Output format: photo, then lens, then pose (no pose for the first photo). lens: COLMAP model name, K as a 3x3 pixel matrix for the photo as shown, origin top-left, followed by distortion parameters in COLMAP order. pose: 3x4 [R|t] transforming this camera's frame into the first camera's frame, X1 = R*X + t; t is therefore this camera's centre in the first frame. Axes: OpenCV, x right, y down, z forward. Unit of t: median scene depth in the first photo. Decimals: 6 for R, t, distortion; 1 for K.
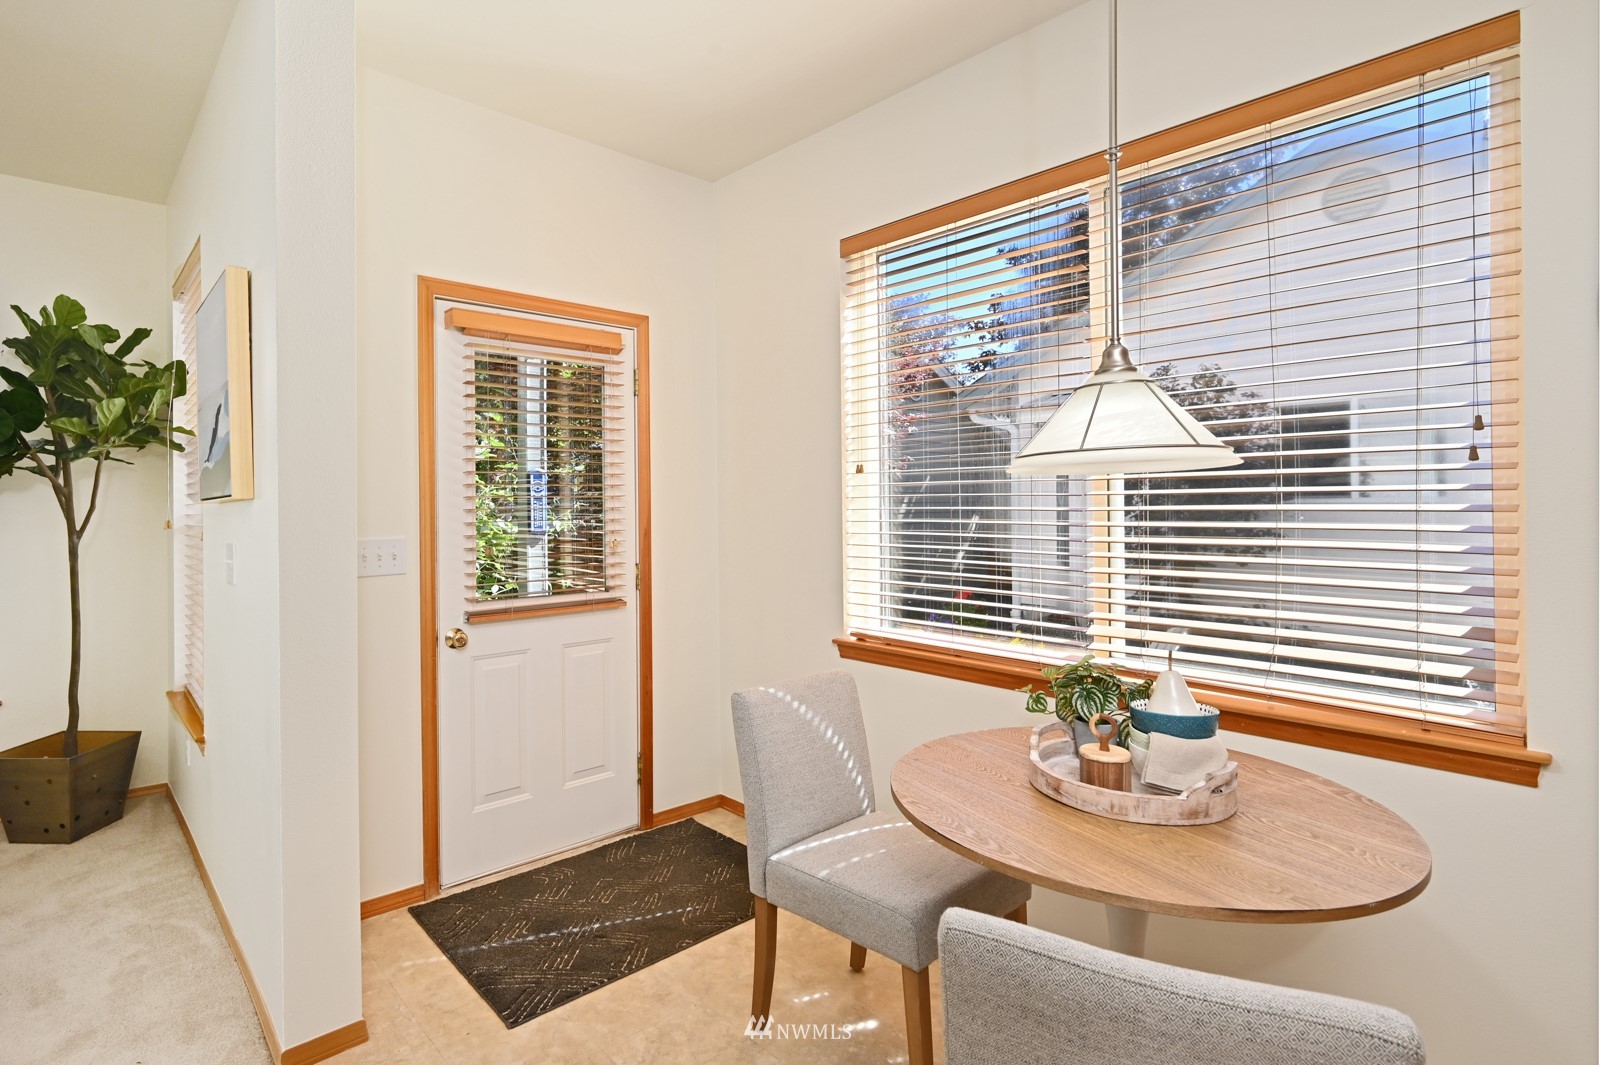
lens RADIAL K [[781.9, 0, 733.4], [0, 781.9, 511.6], [0, 0, 1]] dist [-0.000755, -0.000293]
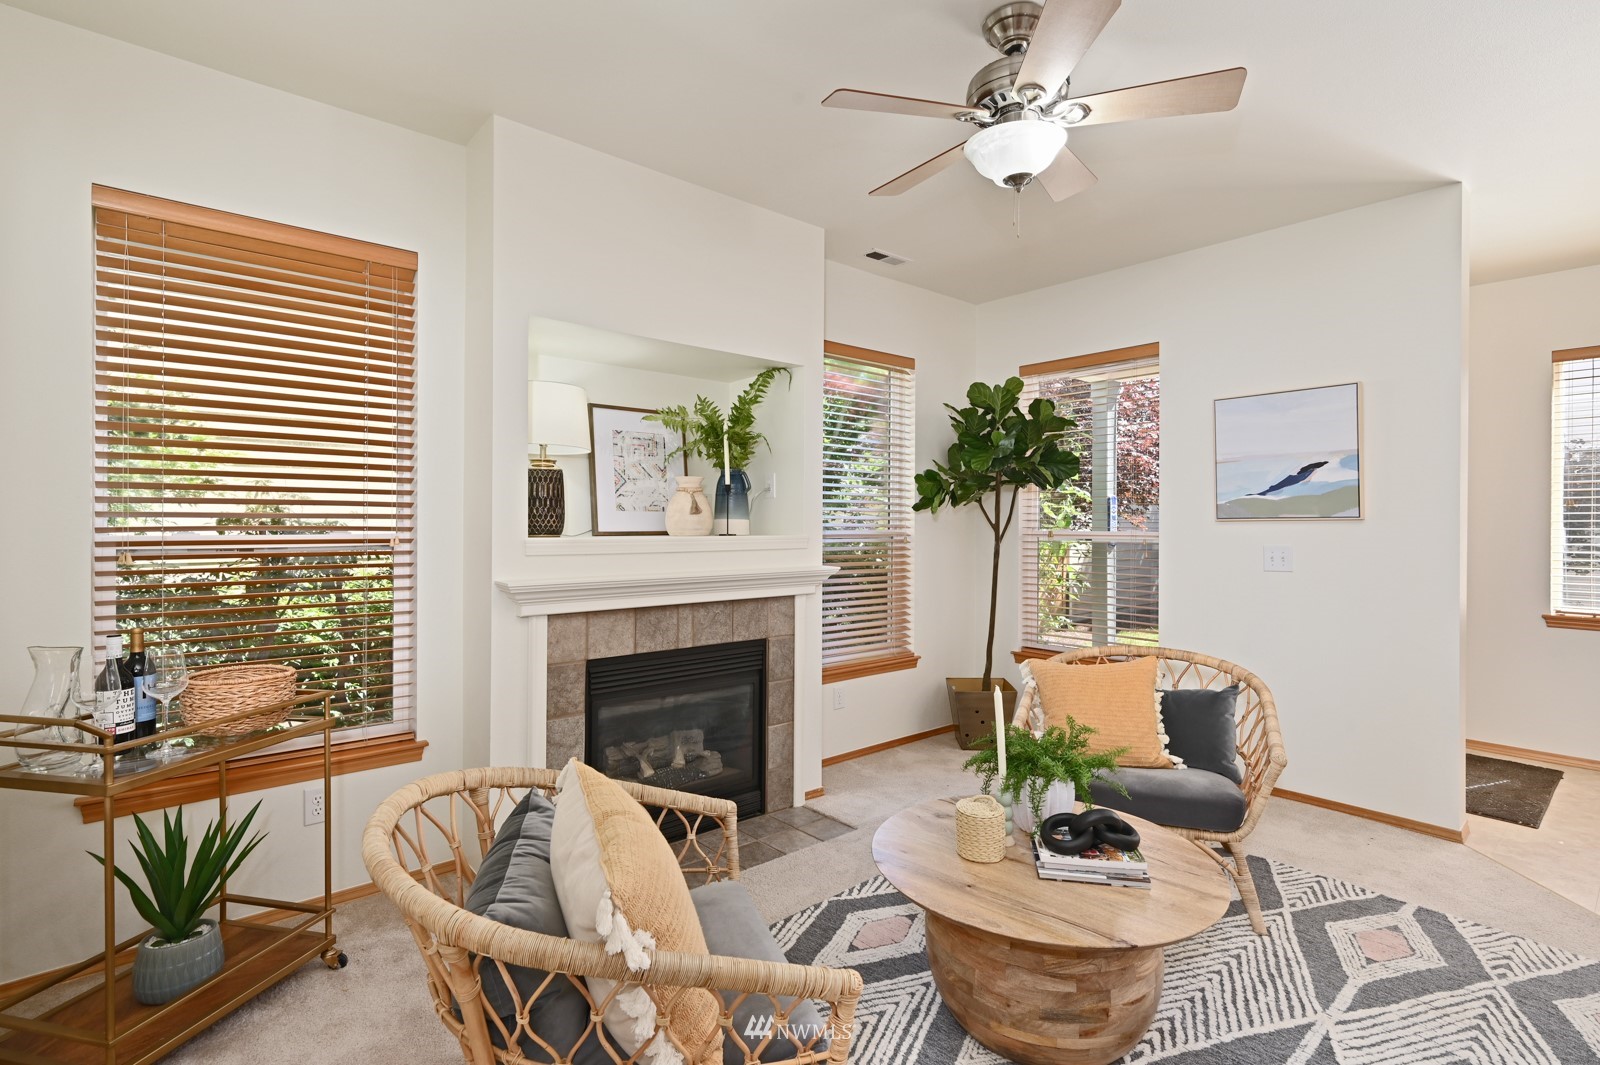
lens RADIAL K [[744.0, 0, 876.7], [0, 744.0, 525.3], [0, 0, 1]] dist [0.001055, 0.000122]
pose [[0.999731, 0.012619, 0.019466, -1.118687], [-0.012537, 0.999912, -0.004295, 0.010534], [-0.019518, 0.004049, 0.999801, -0.387832]]
